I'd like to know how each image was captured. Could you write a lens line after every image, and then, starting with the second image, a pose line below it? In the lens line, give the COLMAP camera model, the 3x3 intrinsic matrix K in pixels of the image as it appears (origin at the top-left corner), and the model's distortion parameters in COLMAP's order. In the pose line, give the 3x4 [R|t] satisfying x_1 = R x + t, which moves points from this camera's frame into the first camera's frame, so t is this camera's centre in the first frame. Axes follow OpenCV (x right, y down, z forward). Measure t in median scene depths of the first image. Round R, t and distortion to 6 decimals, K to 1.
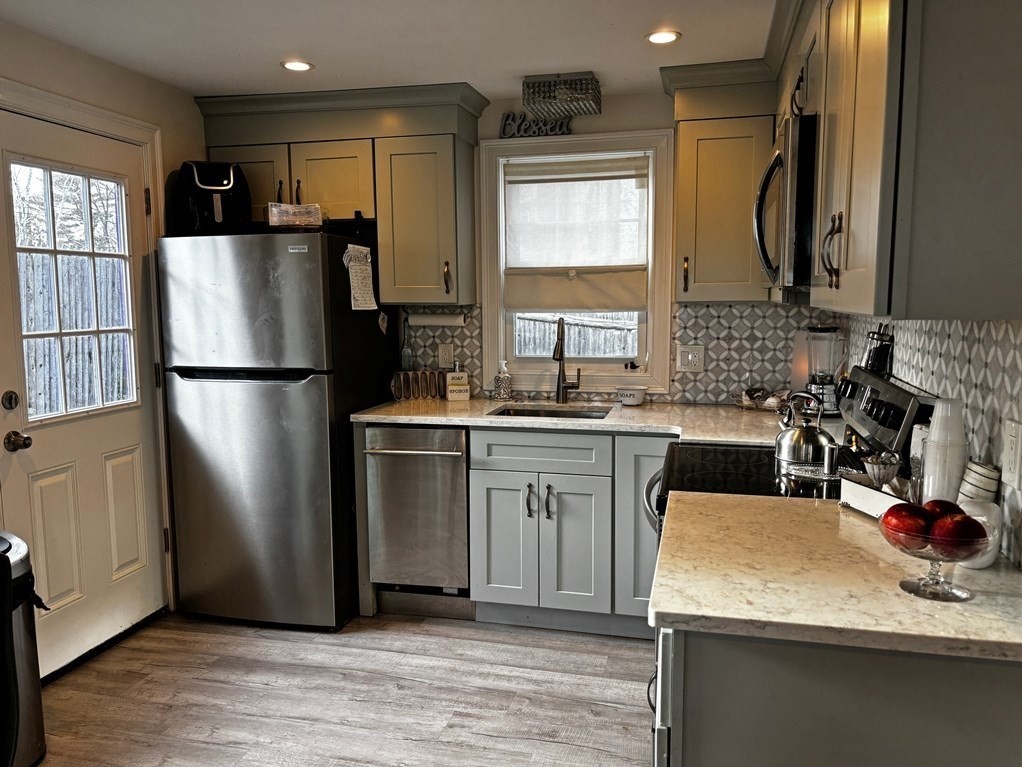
lens RADIAL K [[777.7, 0, 515.0], [0, 777.7, 391.8], [0, 0, 1]] dist [0.063862, -0.073886]
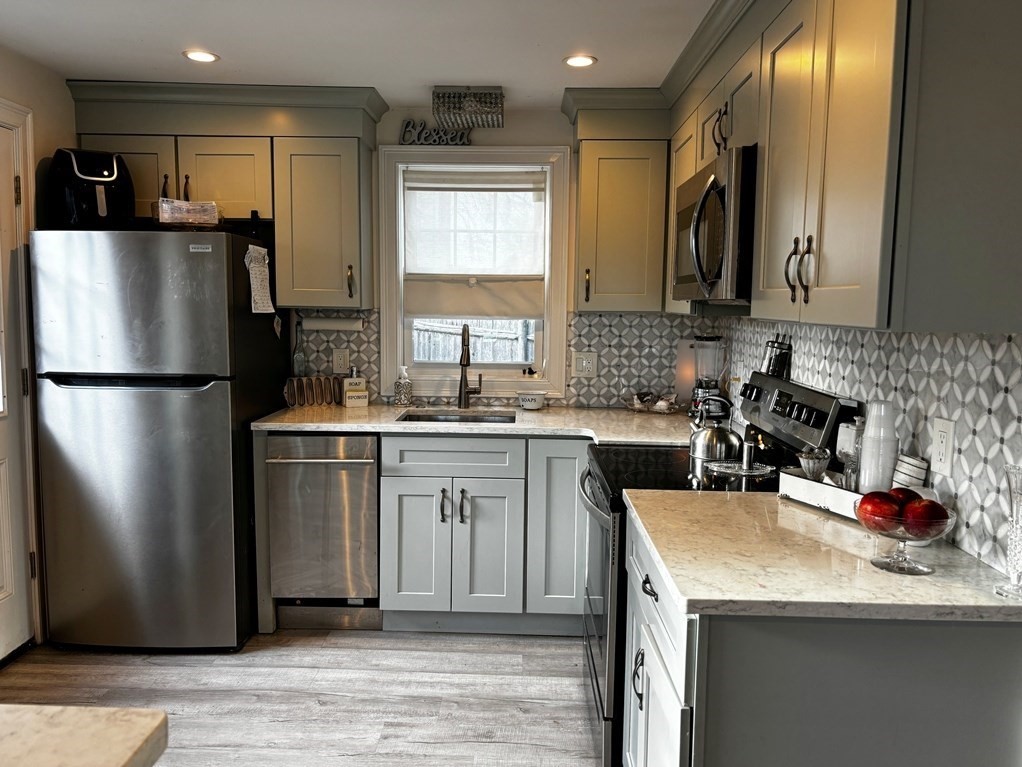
lens RADIAL K [[777.7, 0, 505.5], [0, 777.7, 382.6], [0, 0, 1]] dist [0.063862, -0.073886]
pose [[0.976875, -0.002999, 0.213788, -0.109586], [0.007033, 0.999811, -0.018113, -0.000049], [-0.213694, 0.019198, 0.976712, -0.002589]]
